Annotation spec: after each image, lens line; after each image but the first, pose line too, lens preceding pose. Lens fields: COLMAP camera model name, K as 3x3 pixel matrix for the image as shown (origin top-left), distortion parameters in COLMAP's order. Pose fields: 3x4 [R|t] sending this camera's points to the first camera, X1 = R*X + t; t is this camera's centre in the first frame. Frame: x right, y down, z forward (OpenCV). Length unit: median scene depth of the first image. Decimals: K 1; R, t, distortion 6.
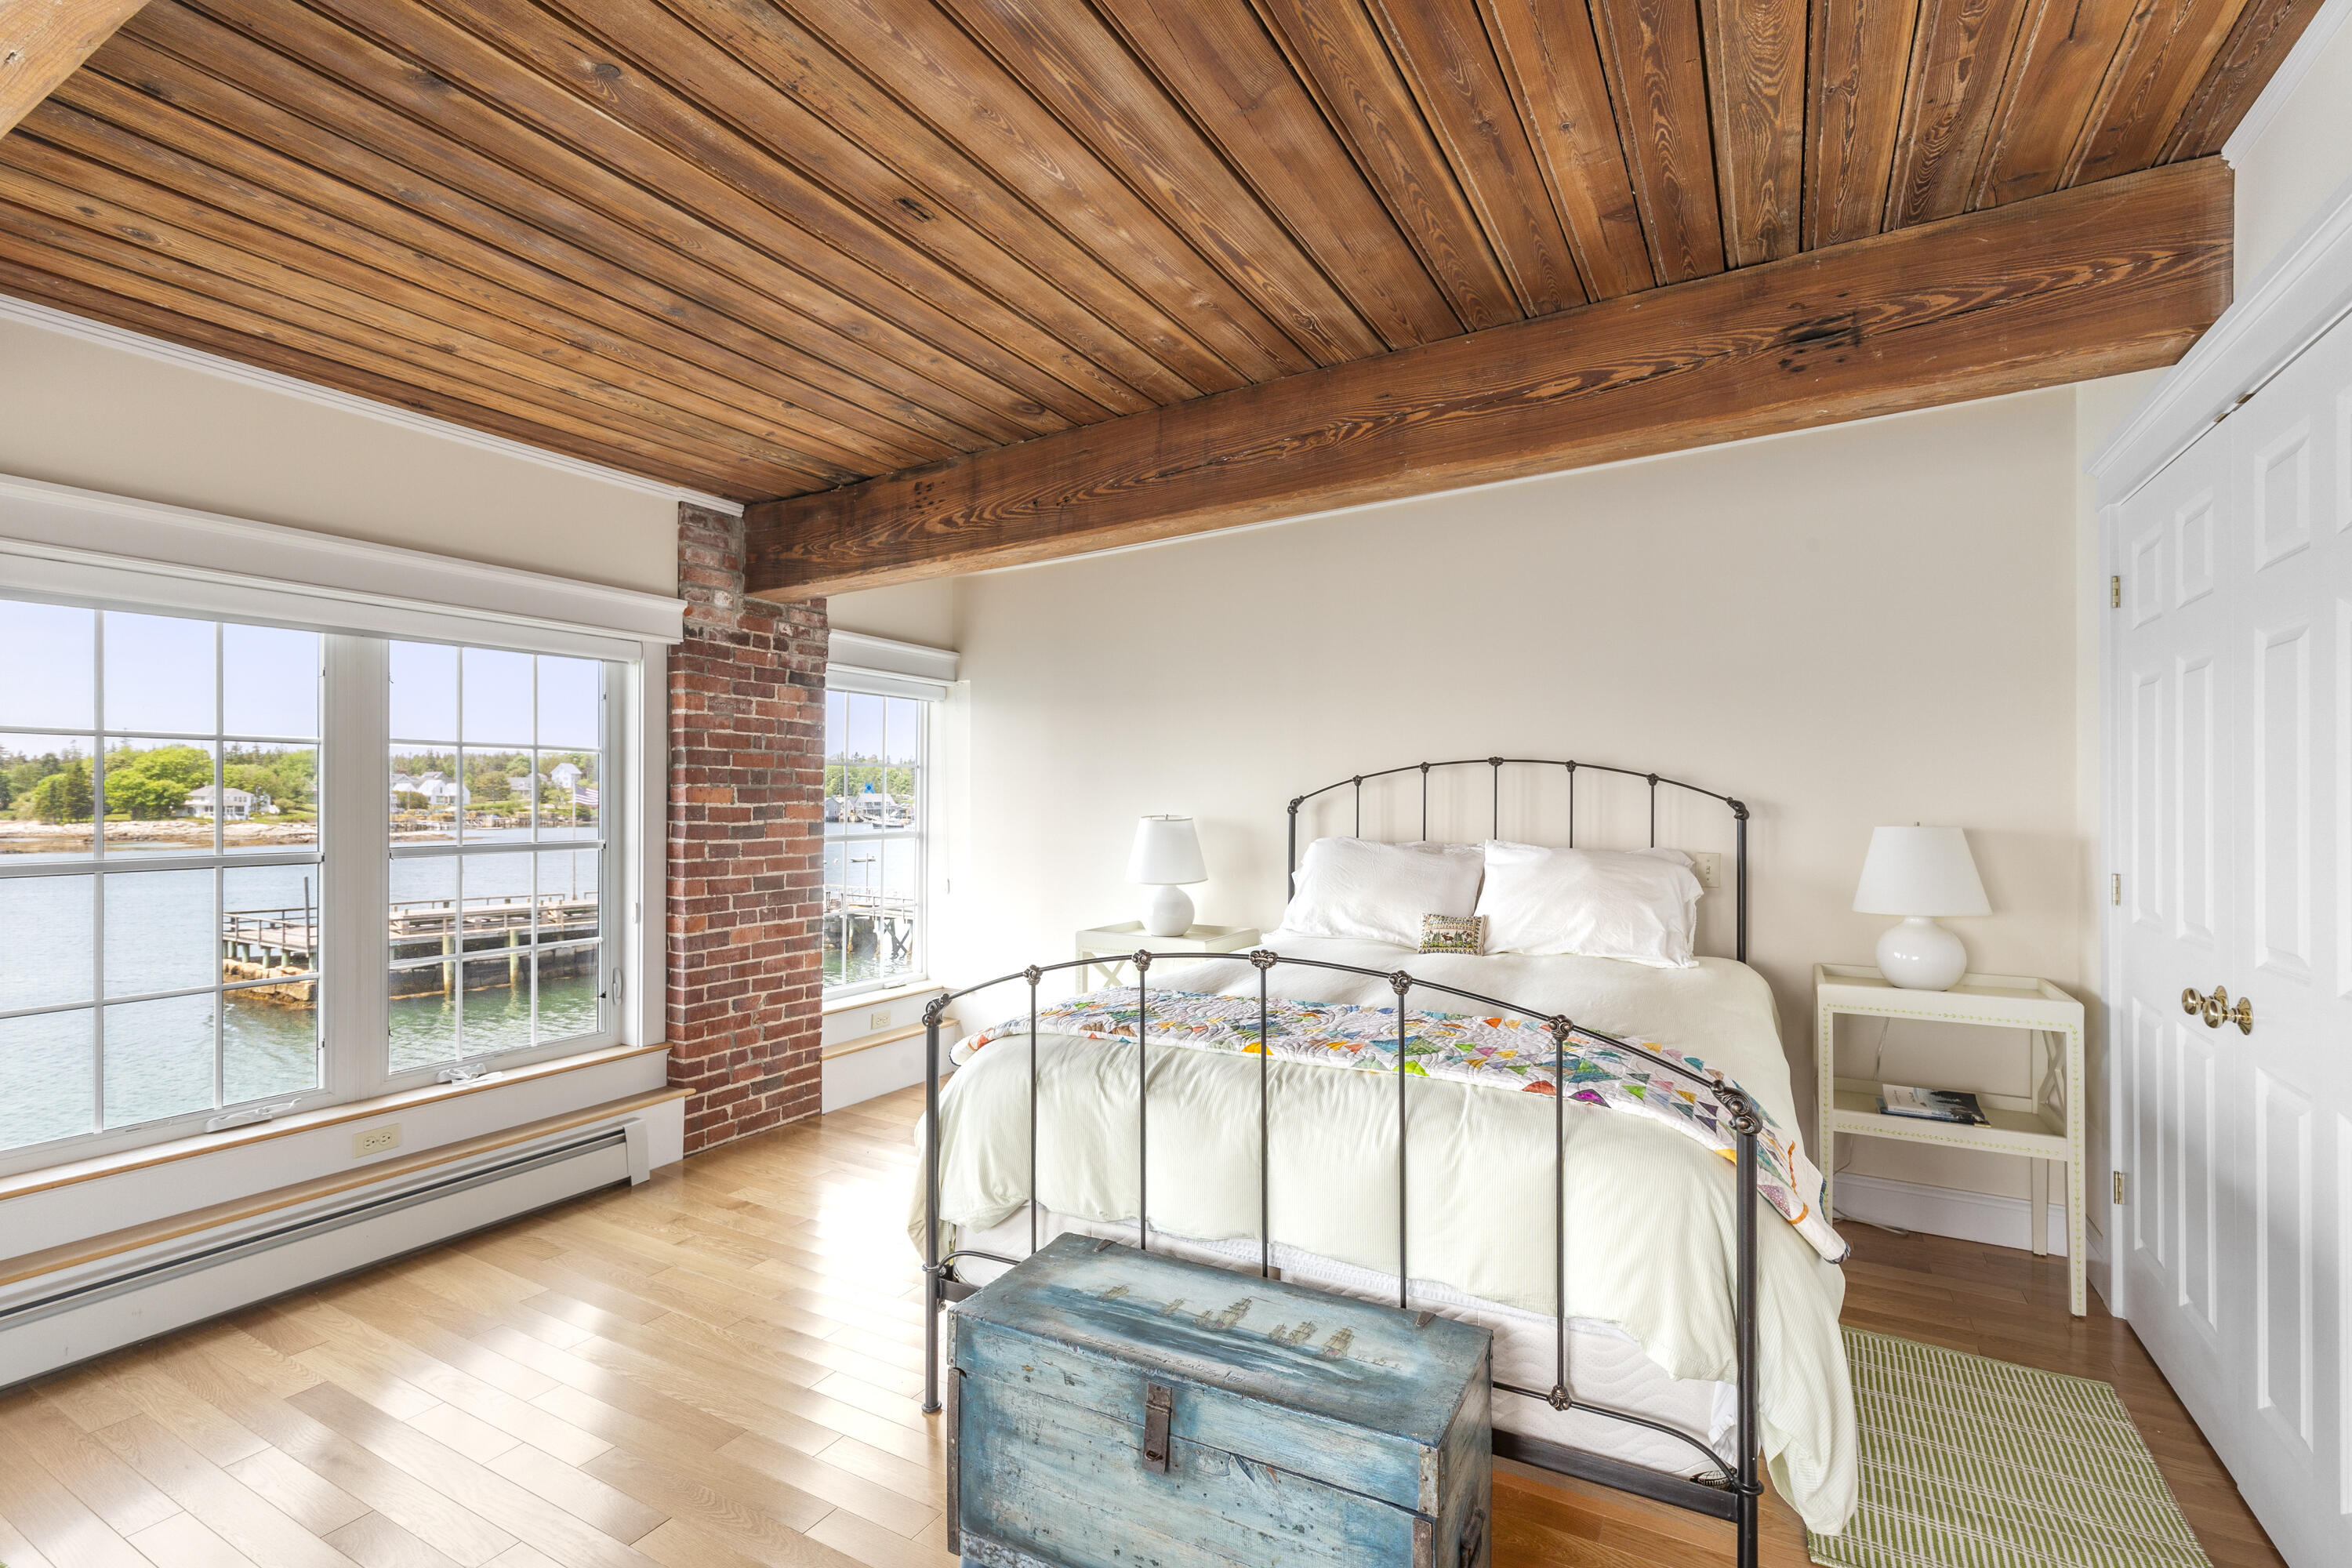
lens RADIAL K [[1066.2, 0, 1185.4], [0, 1066.2, 792.6], [0, 0, 1]] dist [0.013118, -0.002451]
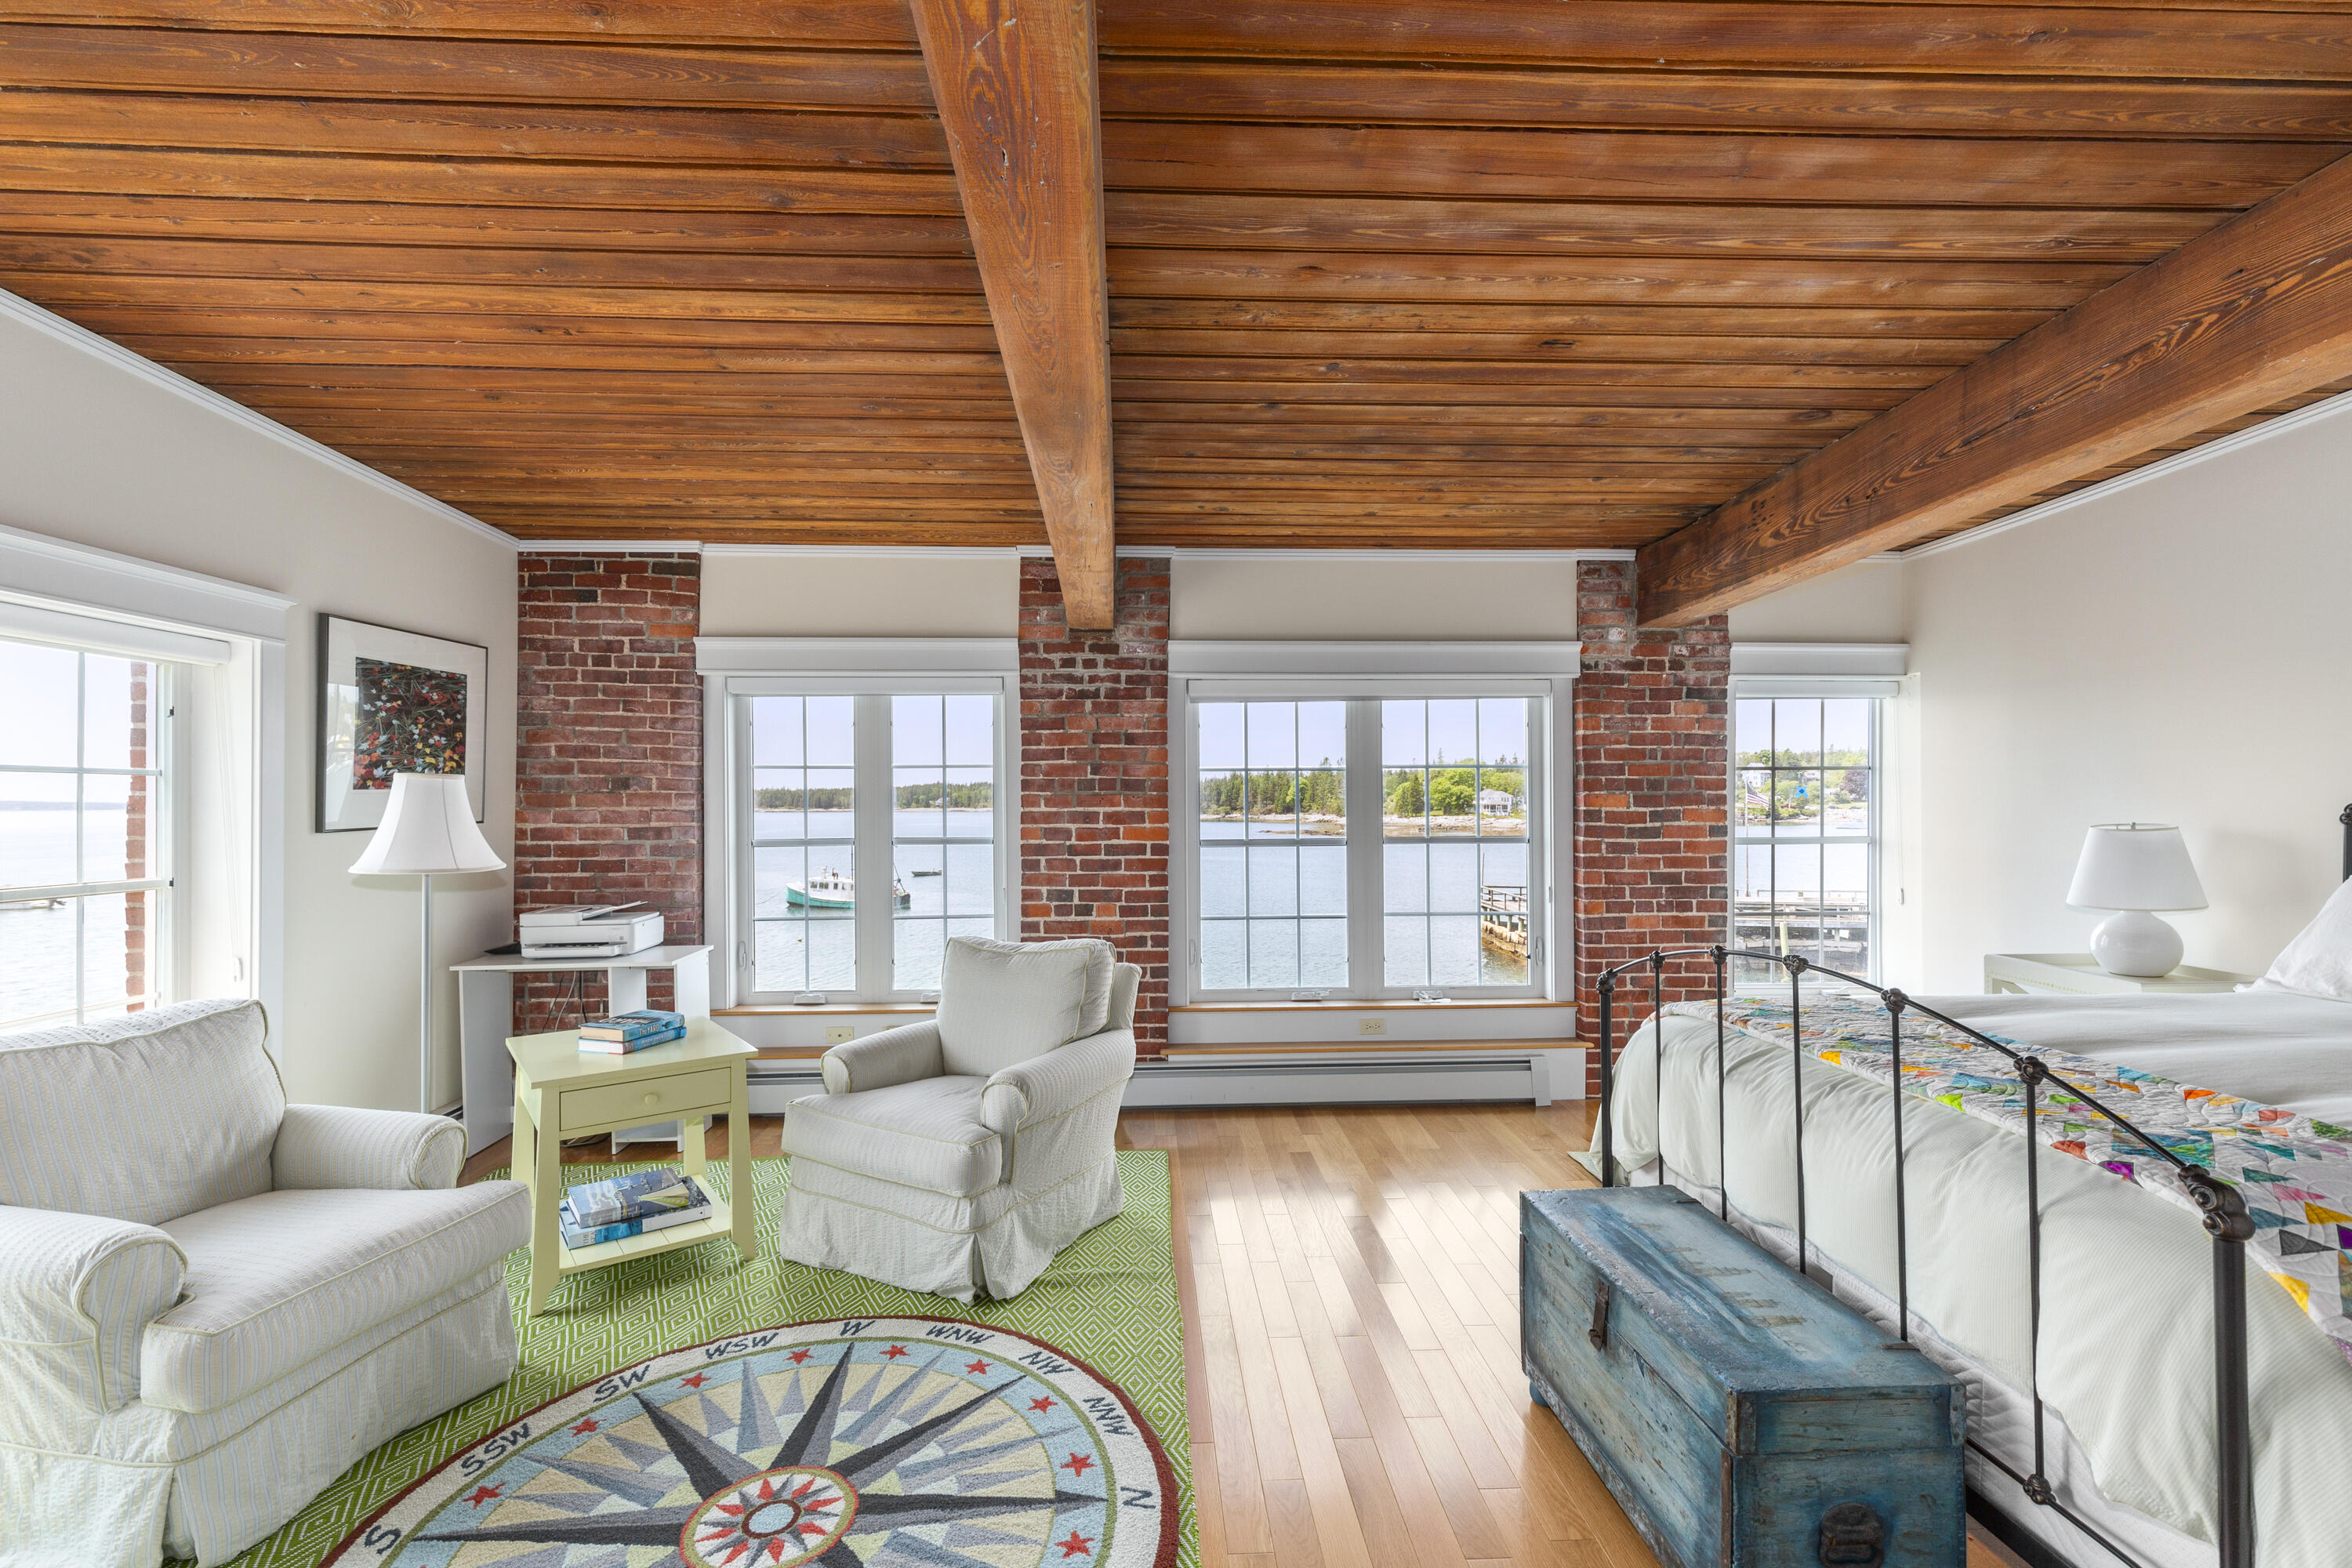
lens RADIAL K [[1066.2, 0, 1184.8], [0, 1066.2, 797.1], [0, 0, 1]] dist [0.013118, -0.002451]
pose [[0.527805, -0.006610, -0.849340, 0.386639], [0.011095, 0.999938, -0.000887, -0.007194], [0.849293, -0.008955, 0.527846, -0.032801]]
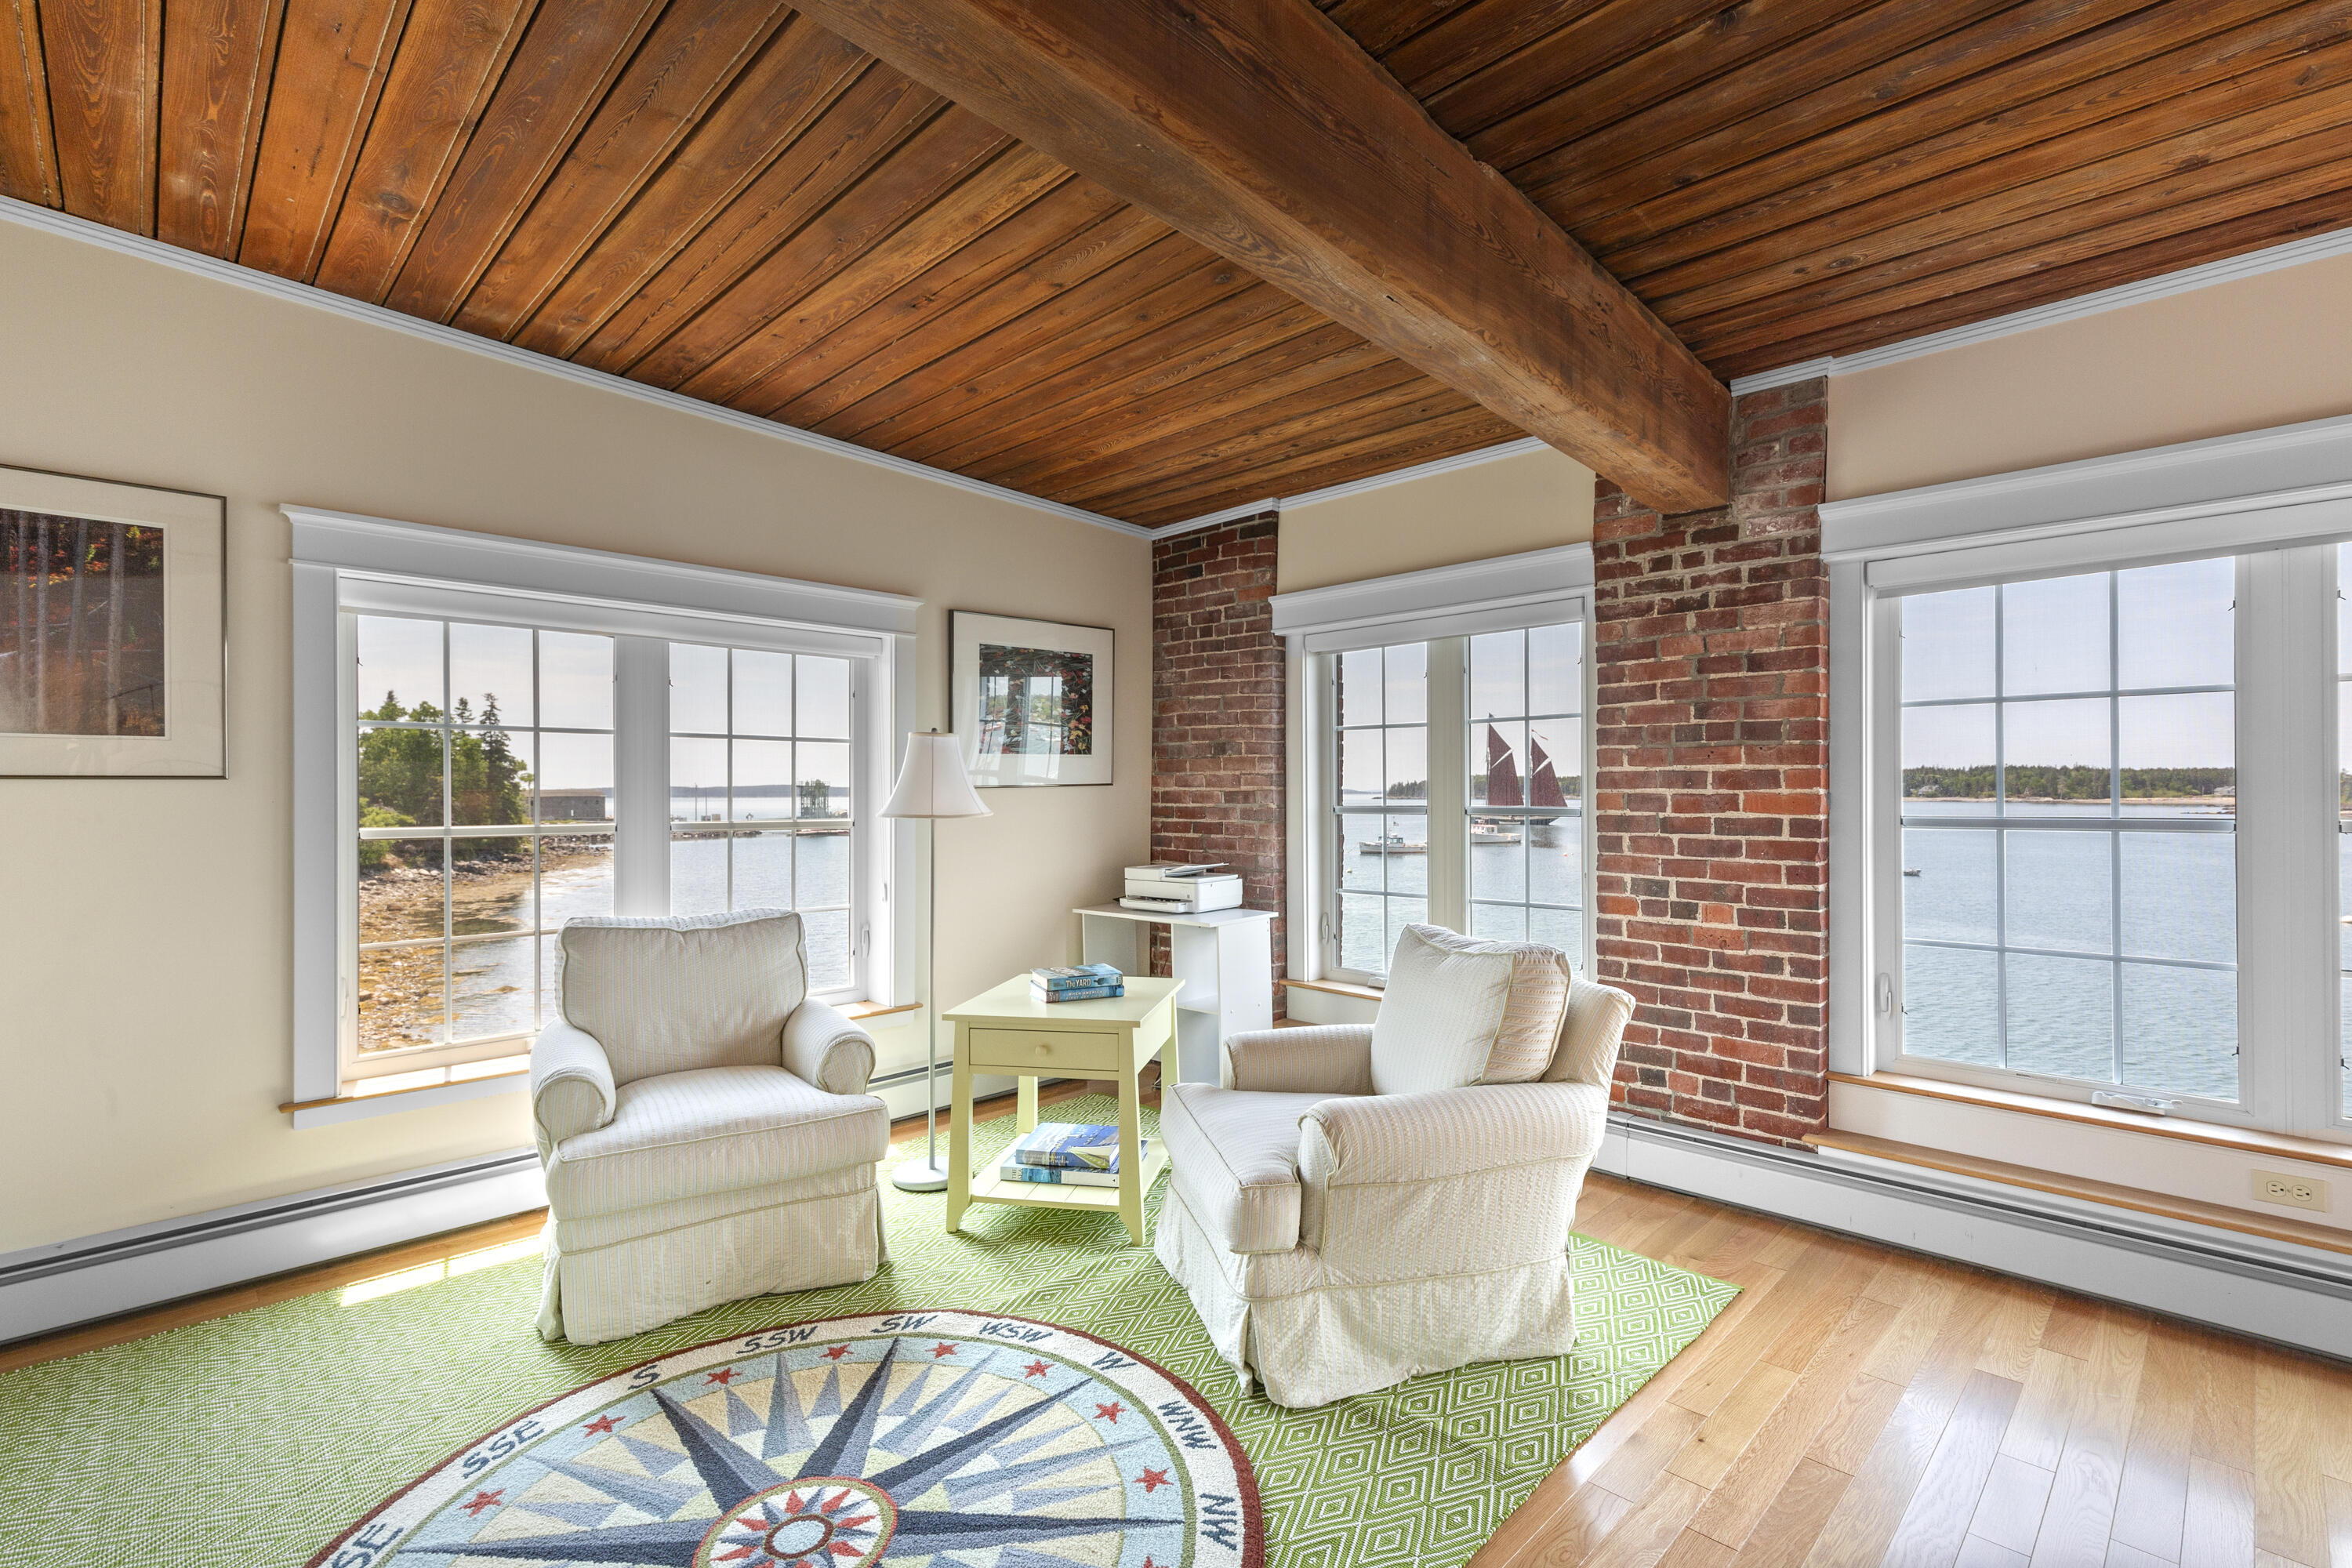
lens RADIAL K [[1066.2, 0, 1188.4], [0, 1066.2, 792.2], [0, 0, 1]] dist [0.013118, -0.002451]
pose [[-0.275738, -0.000487, -0.961233, 0.209429], [0.008858, 0.999956, -0.003048, 0.027651], [0.961192, -0.009355, -0.275721, 0.423051]]
